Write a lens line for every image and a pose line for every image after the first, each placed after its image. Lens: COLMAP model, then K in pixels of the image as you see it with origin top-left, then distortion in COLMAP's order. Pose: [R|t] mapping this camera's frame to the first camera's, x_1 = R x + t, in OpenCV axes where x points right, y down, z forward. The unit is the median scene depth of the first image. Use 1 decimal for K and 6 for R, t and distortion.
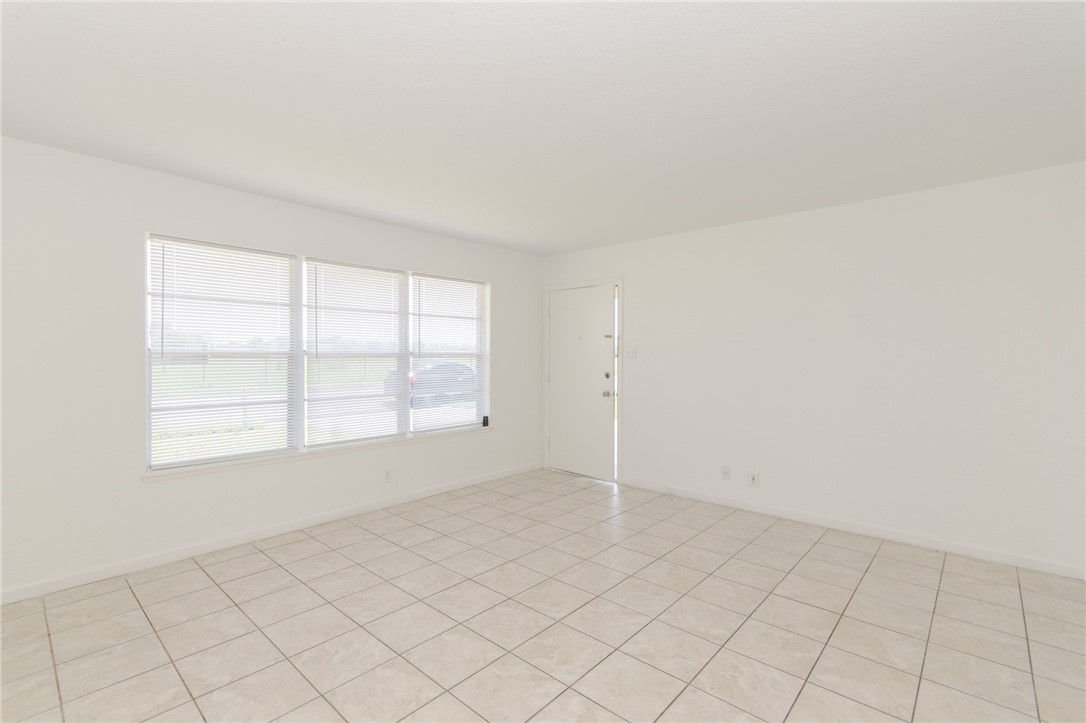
lens RADIAL K [[511.3, 0, 552.1], [0, 511.3, 359.0], [0, 0, 1]] dist [0.005495, 0.000352]
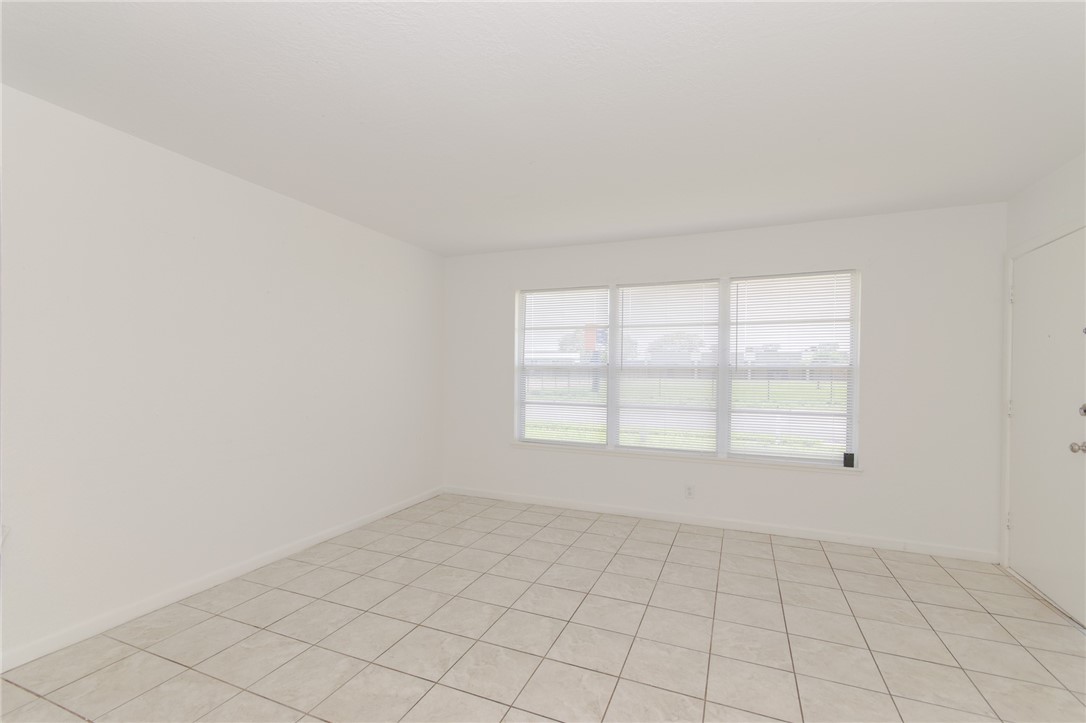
lens RADIAL K [[511.3, 0, 537.0], [0, 511.3, 369.2], [0, 0, 1]] dist [0.005495, 0.000352]
pose [[0.274484, -0.003530, -0.961585, 0.591193], [-0.016524, 0.999828, -0.008387, 0.007866], [0.961450, 0.018191, 0.274379, 0.491723]]
